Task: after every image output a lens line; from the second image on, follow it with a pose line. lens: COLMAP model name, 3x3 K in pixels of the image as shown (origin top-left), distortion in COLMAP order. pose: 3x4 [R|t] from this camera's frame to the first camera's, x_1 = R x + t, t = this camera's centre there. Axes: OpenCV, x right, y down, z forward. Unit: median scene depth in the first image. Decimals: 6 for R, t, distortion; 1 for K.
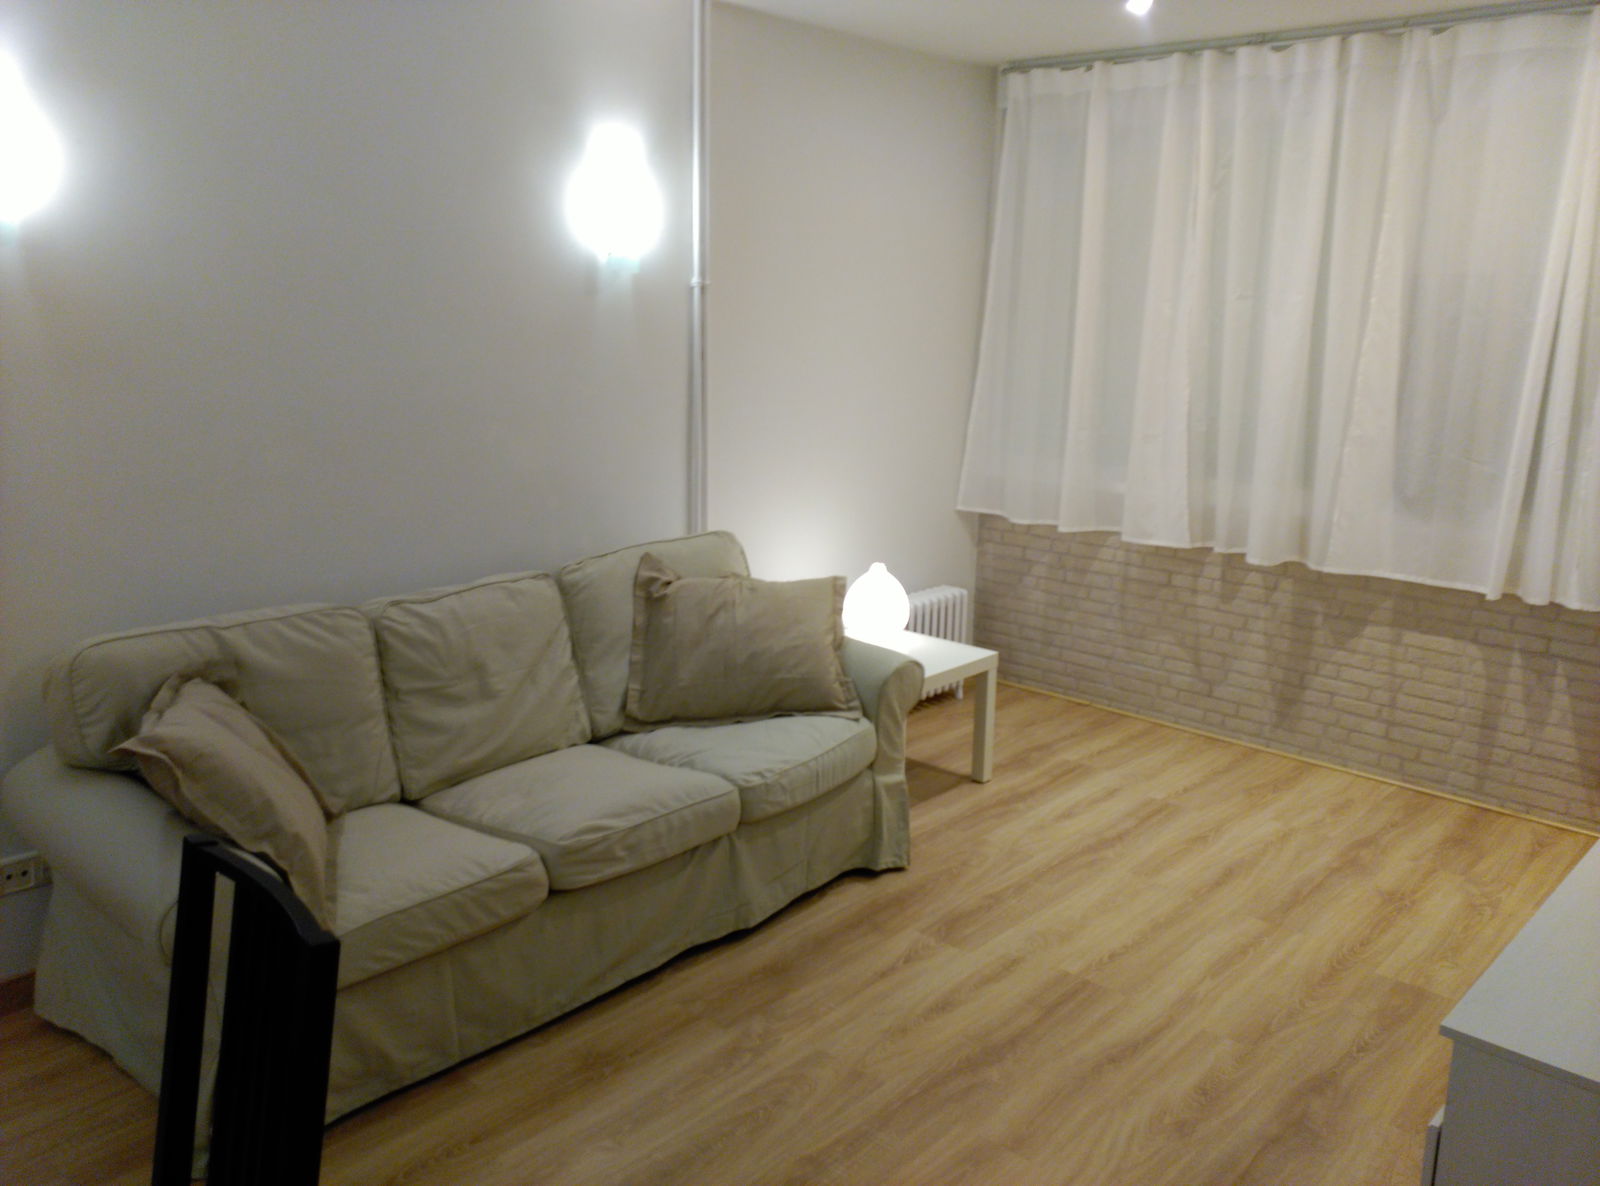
lens RADIAL K [[1314.2, 0, 800.0], [0, 1314.2, 593.0], [0, 0, 1]] dist [0.000731, -0.004176]
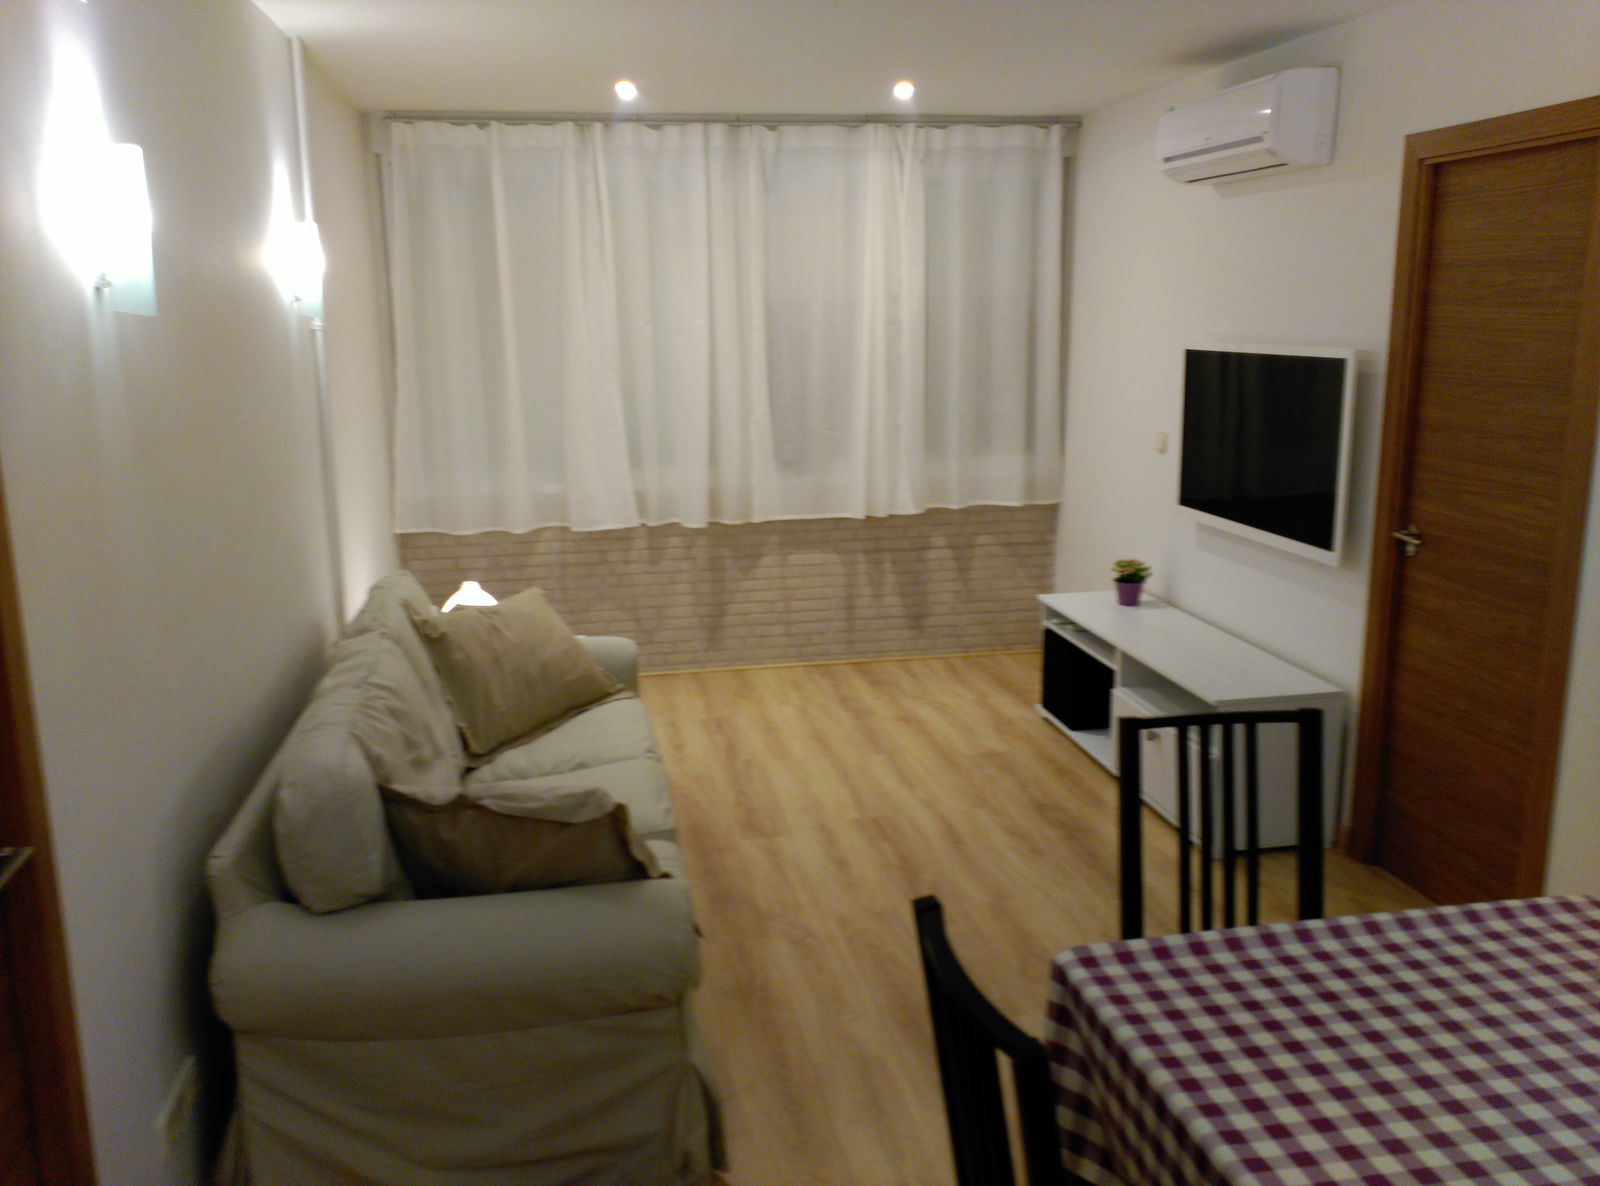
lens RADIAL K [[1308.1, 0, 800.0], [0, 1308.1, 593.0], [0, 0, 1]] dist [0.226182, -0.695311]
pose [[0.599380, -0.199333, 0.775248, -0.635595], [0.208054, 0.974006, 0.089581, -0.056374], [-0.772953, 0.107600, 0.625272, 0.121539]]
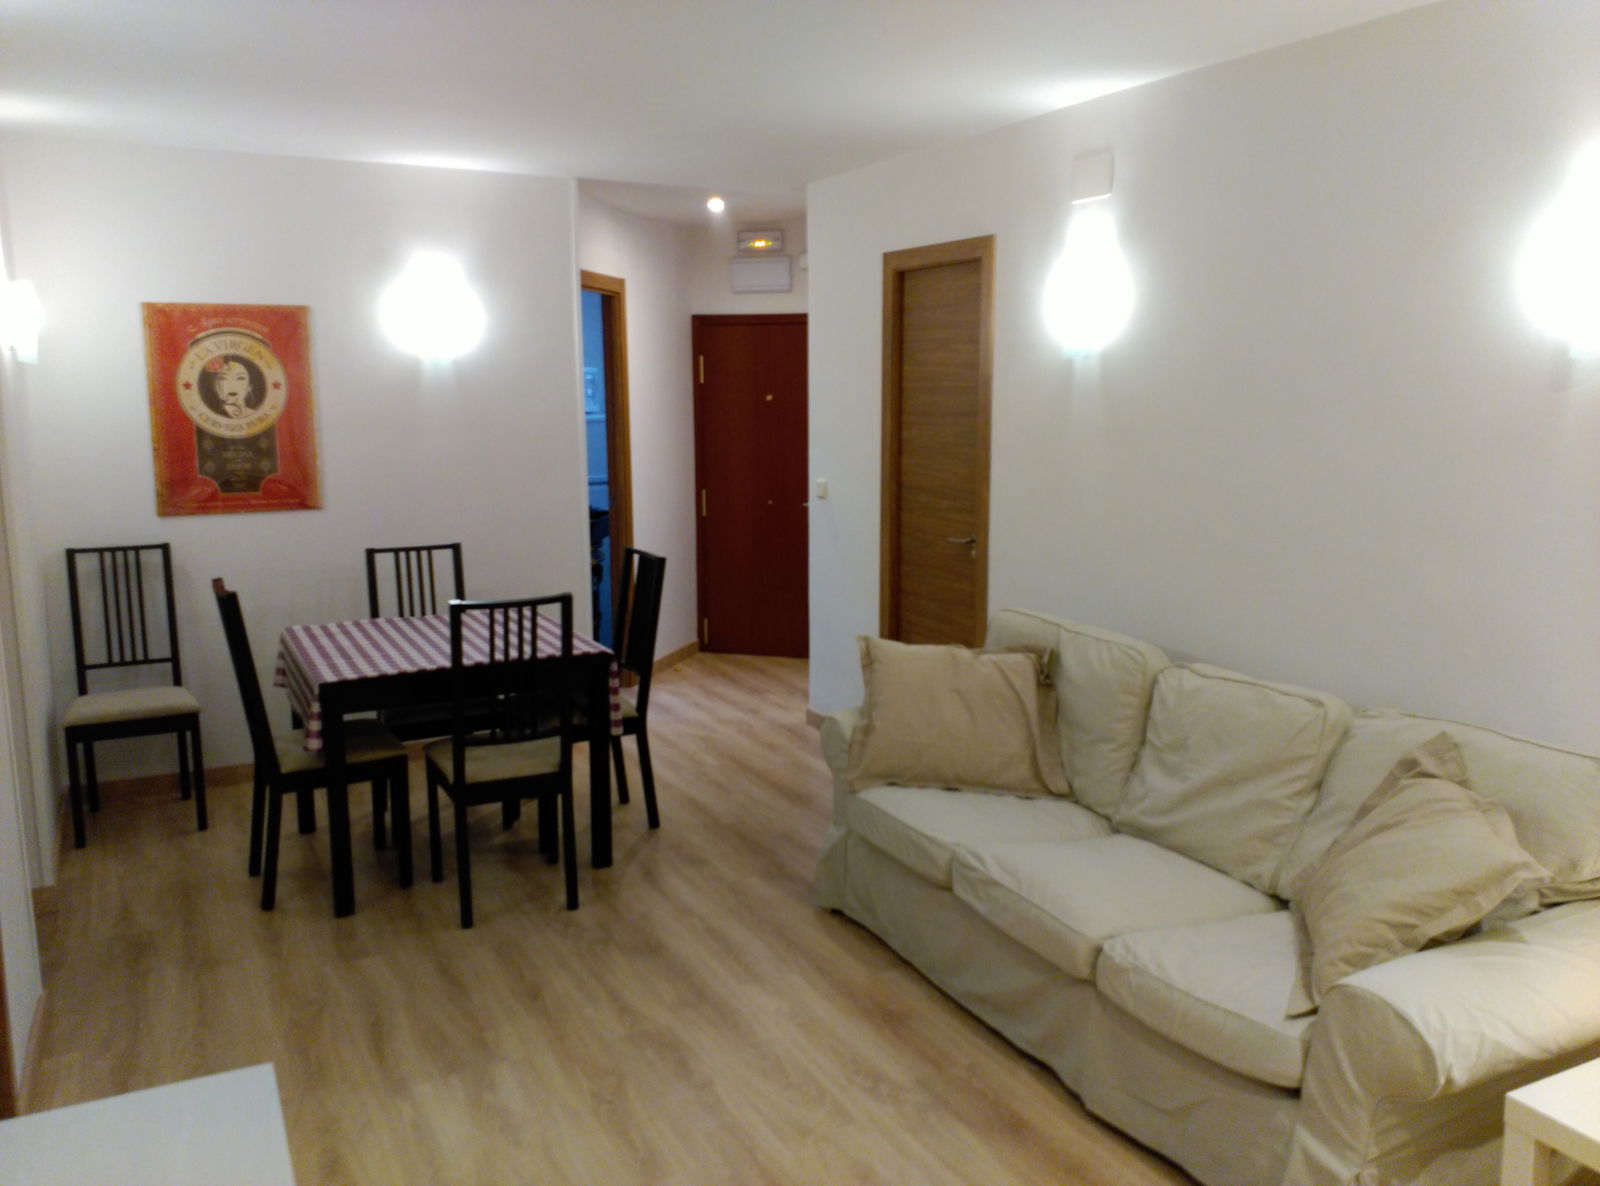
lens RADIAL K [[1308.1, 0, 800.0], [0, 1308.1, 593.0], [0, 0, 1]] dist [0.226182, -0.695311]
pose [[-0.354778, 0.143616, -0.923854, 0.616276], [-0.222140, 0.946888, 0.232503, -0.178698], [0.908177, 0.287712, -0.304032, 0.774328]]
